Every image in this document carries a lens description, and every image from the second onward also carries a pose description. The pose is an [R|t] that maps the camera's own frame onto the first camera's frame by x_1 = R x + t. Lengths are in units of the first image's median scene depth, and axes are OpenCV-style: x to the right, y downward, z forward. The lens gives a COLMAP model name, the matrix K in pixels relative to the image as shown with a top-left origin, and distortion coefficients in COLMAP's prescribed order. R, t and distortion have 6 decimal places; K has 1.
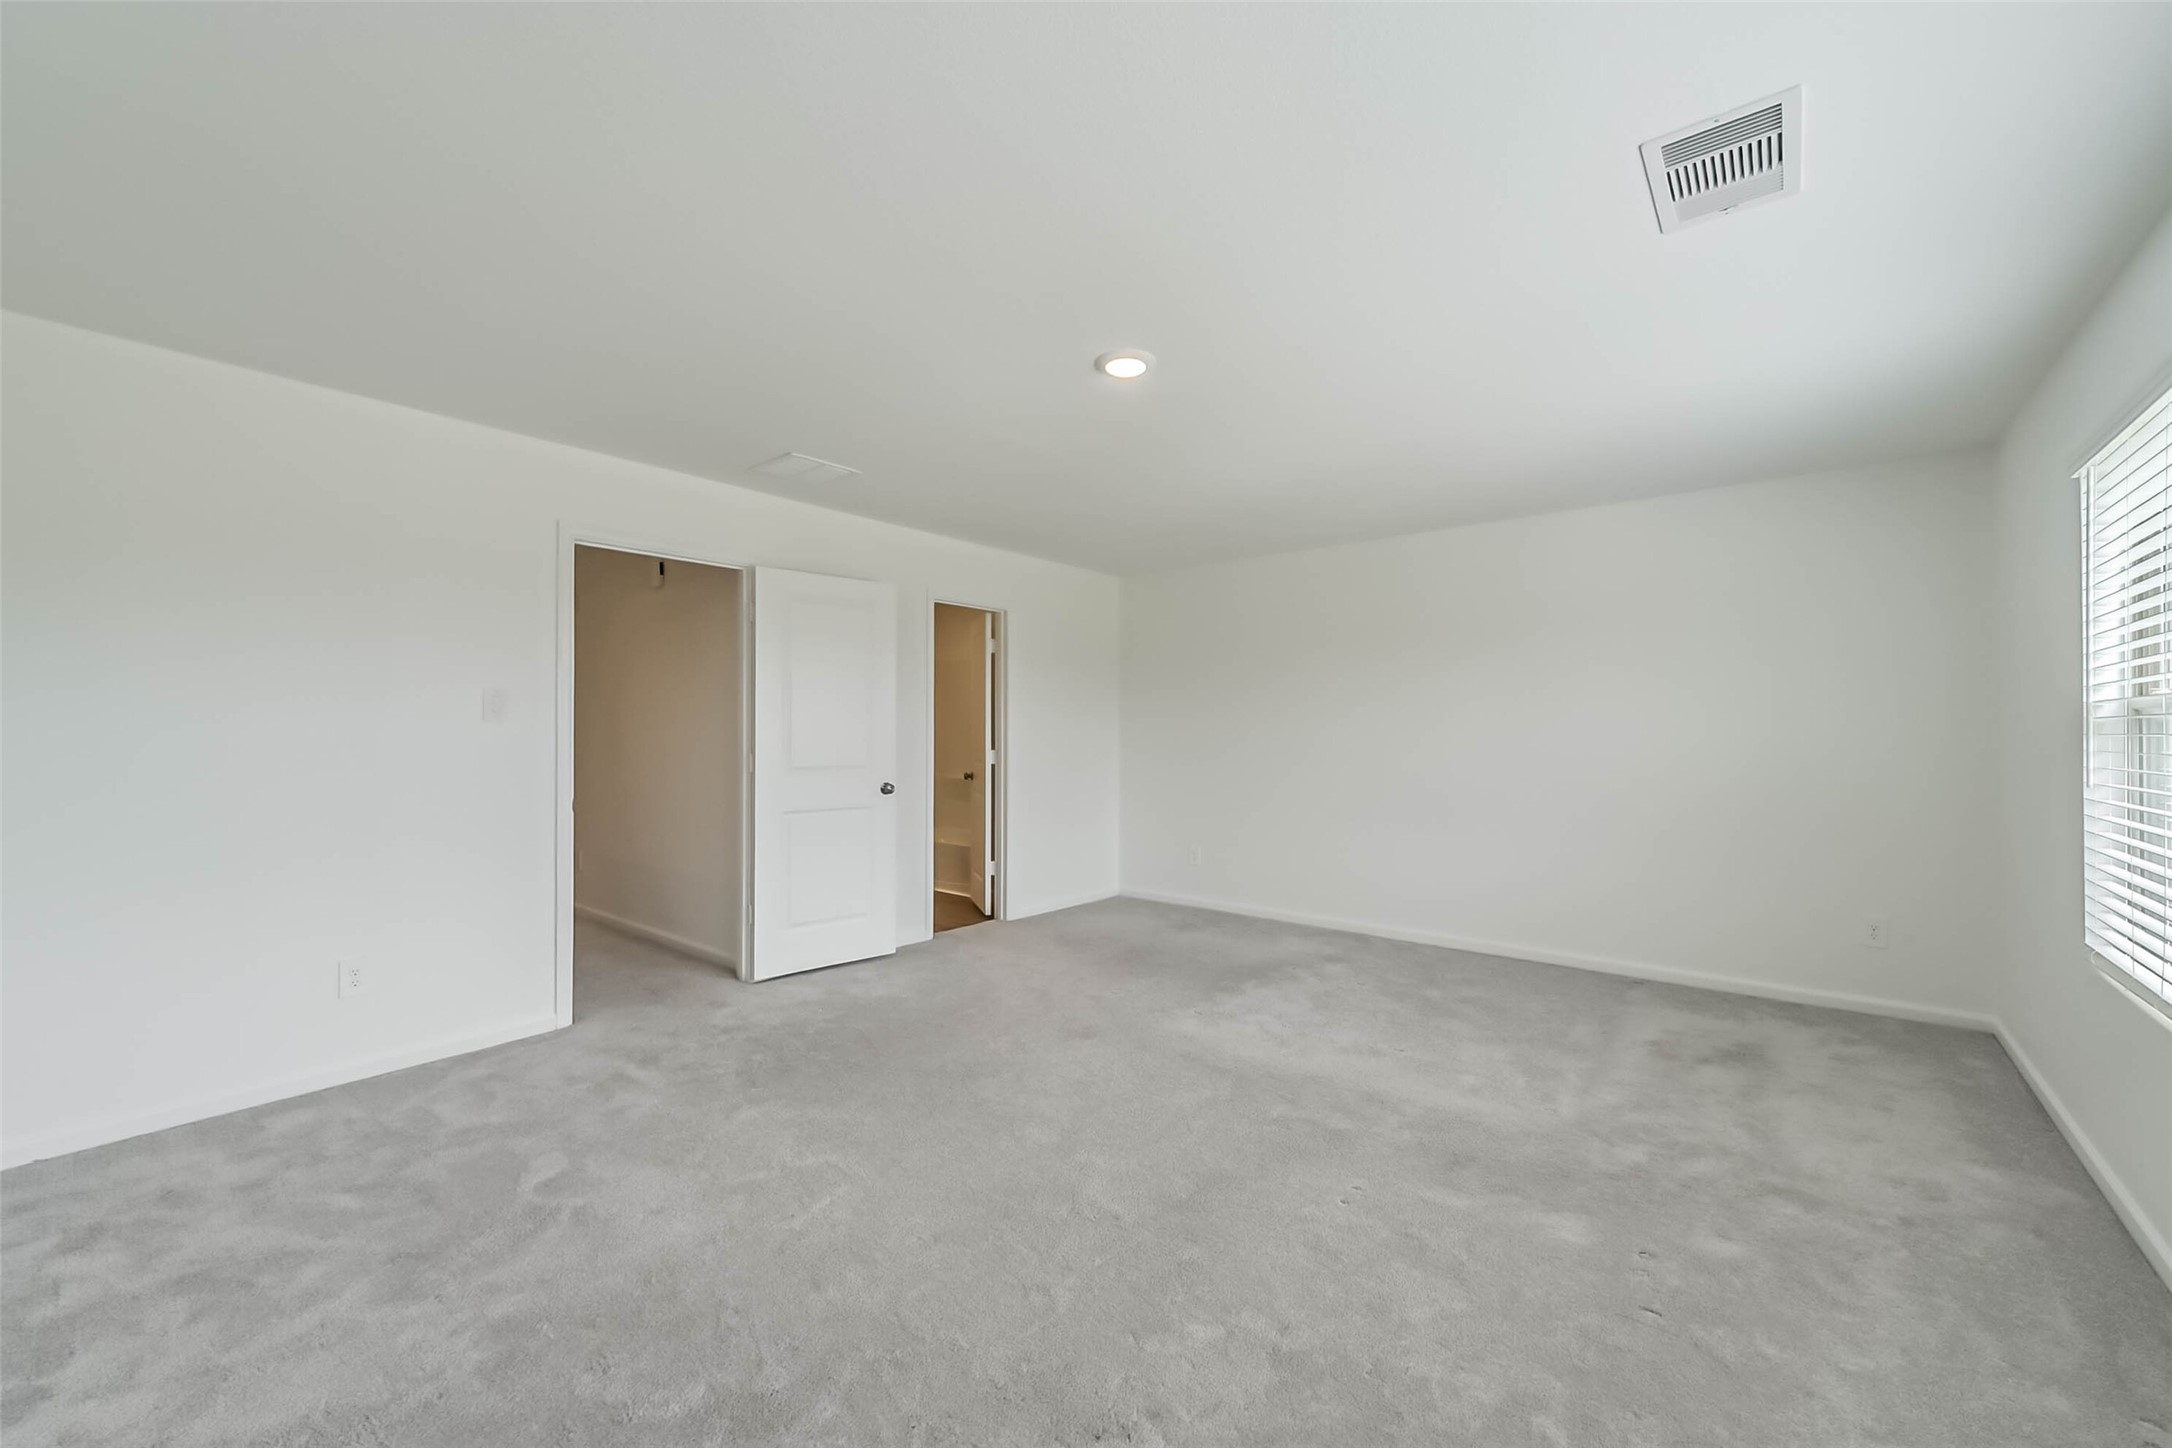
lens RADIAL K [[843.1, 0, 1088.2], [0, 843.1, 733.0], [0, 0, 1]] dist [0.004130, 0.000126]
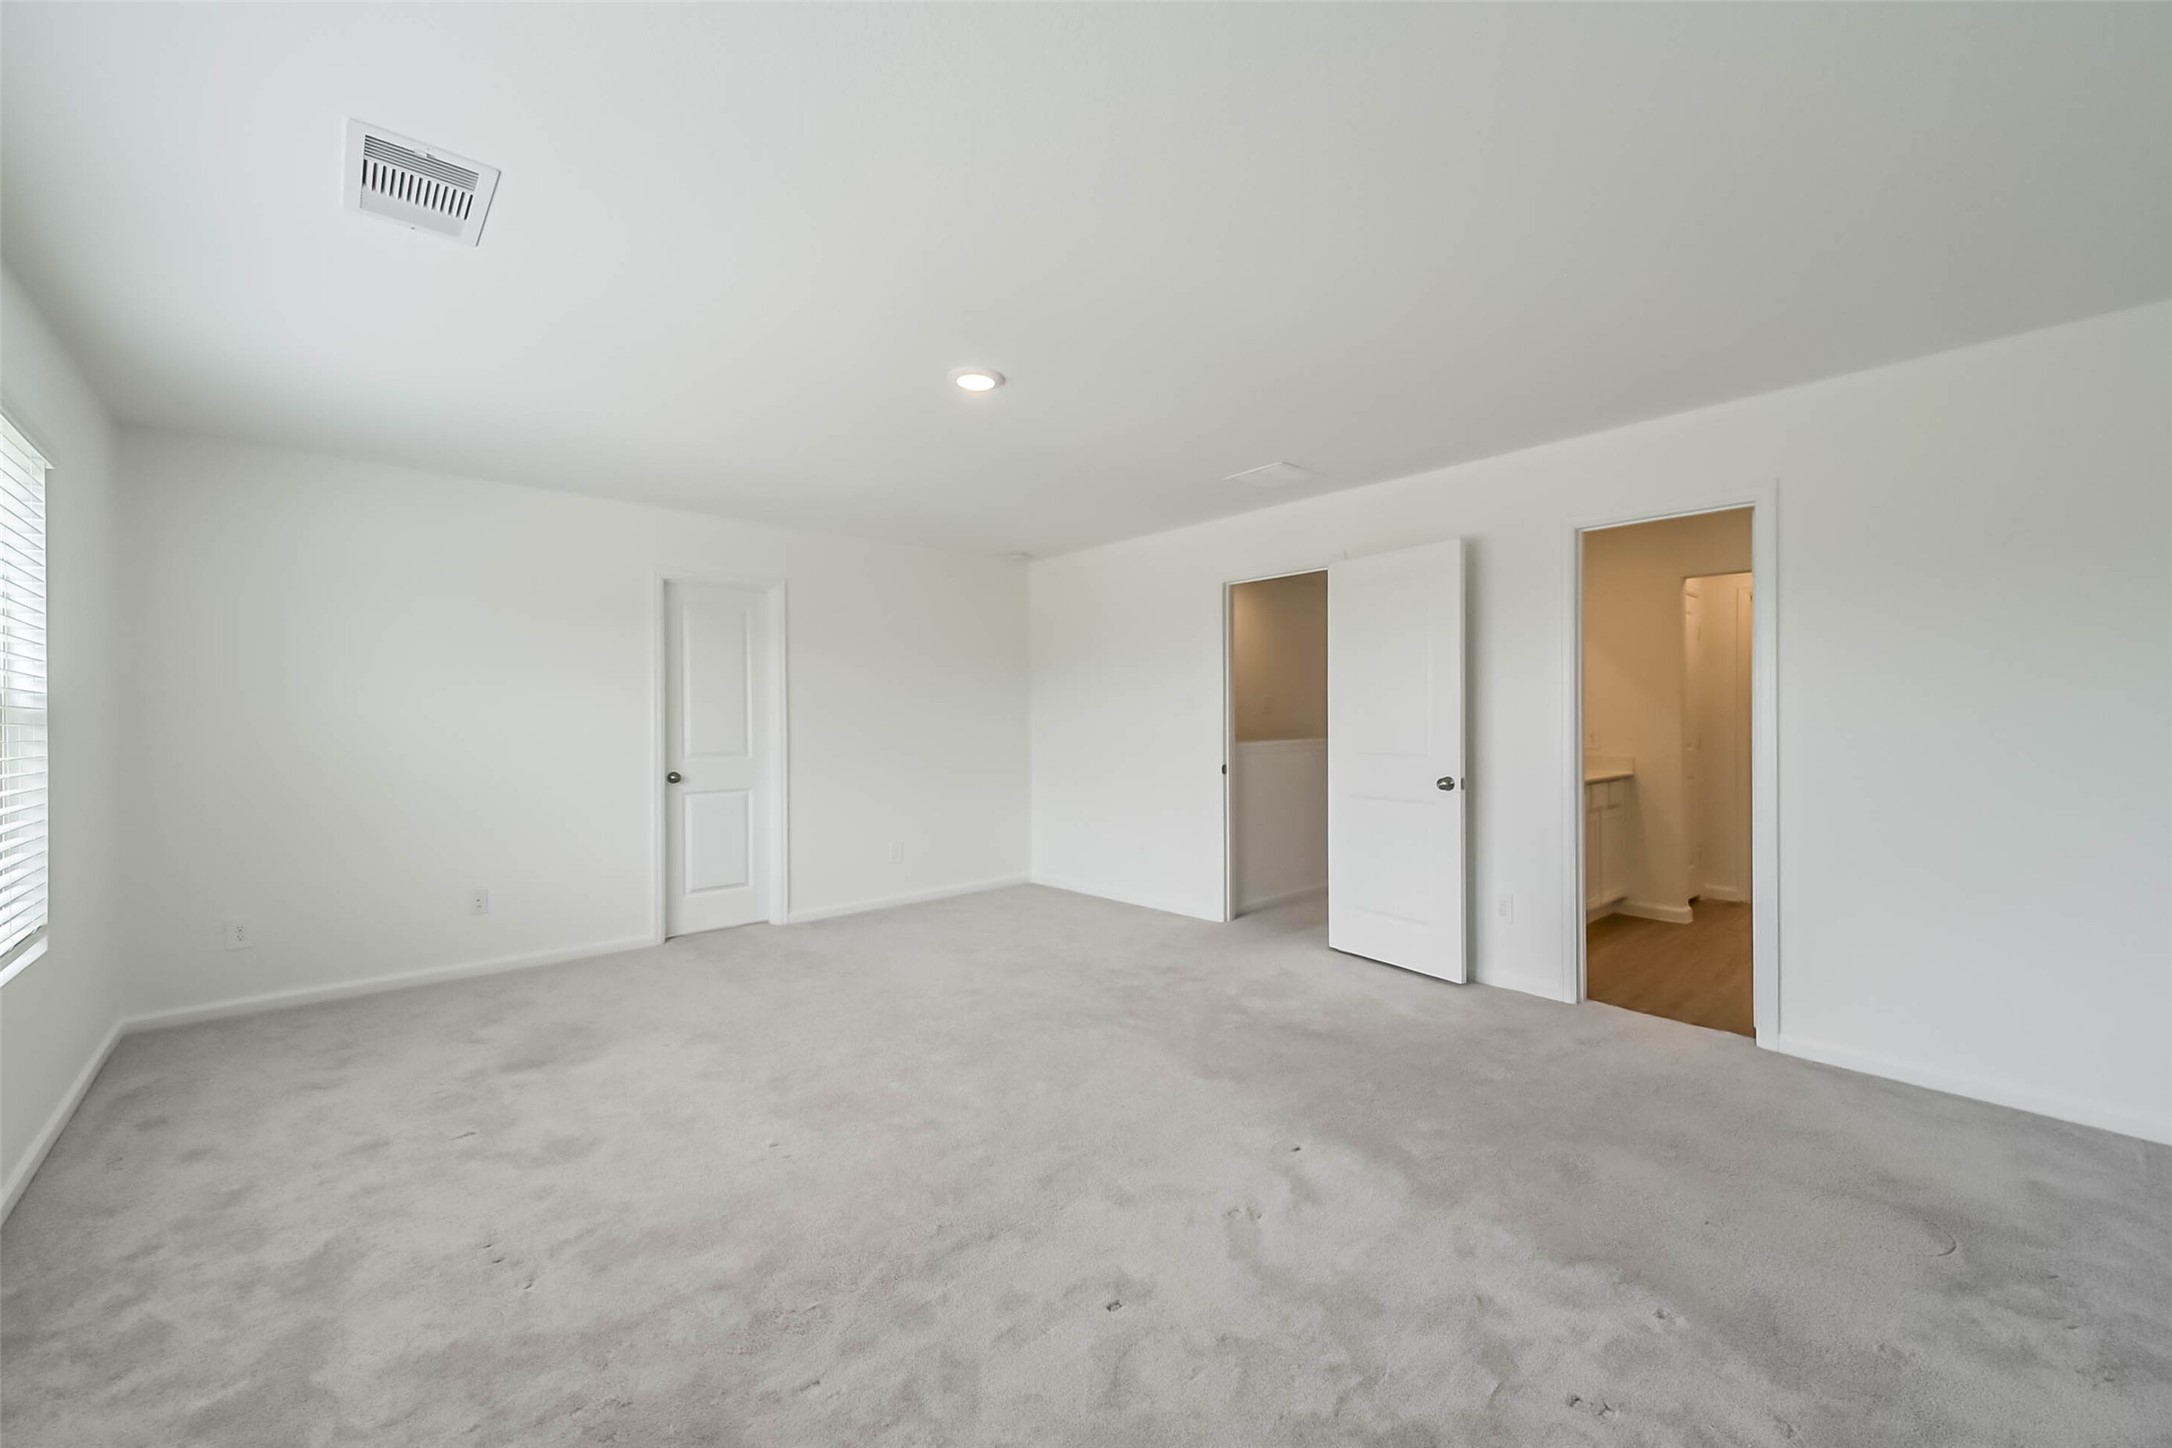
lens RADIAL K [[843.1, 0, 1088.1], [0, 843.1, 719.1], [0, 0, 1]] dist [0.004130, 0.000126]
pose [[-0.144554, -0.000912, -0.989496, 0.710297], [0.004613, 0.999988, -0.001595, 0.000330], [0.989486, -0.004795, -0.144548, 0.838122]]
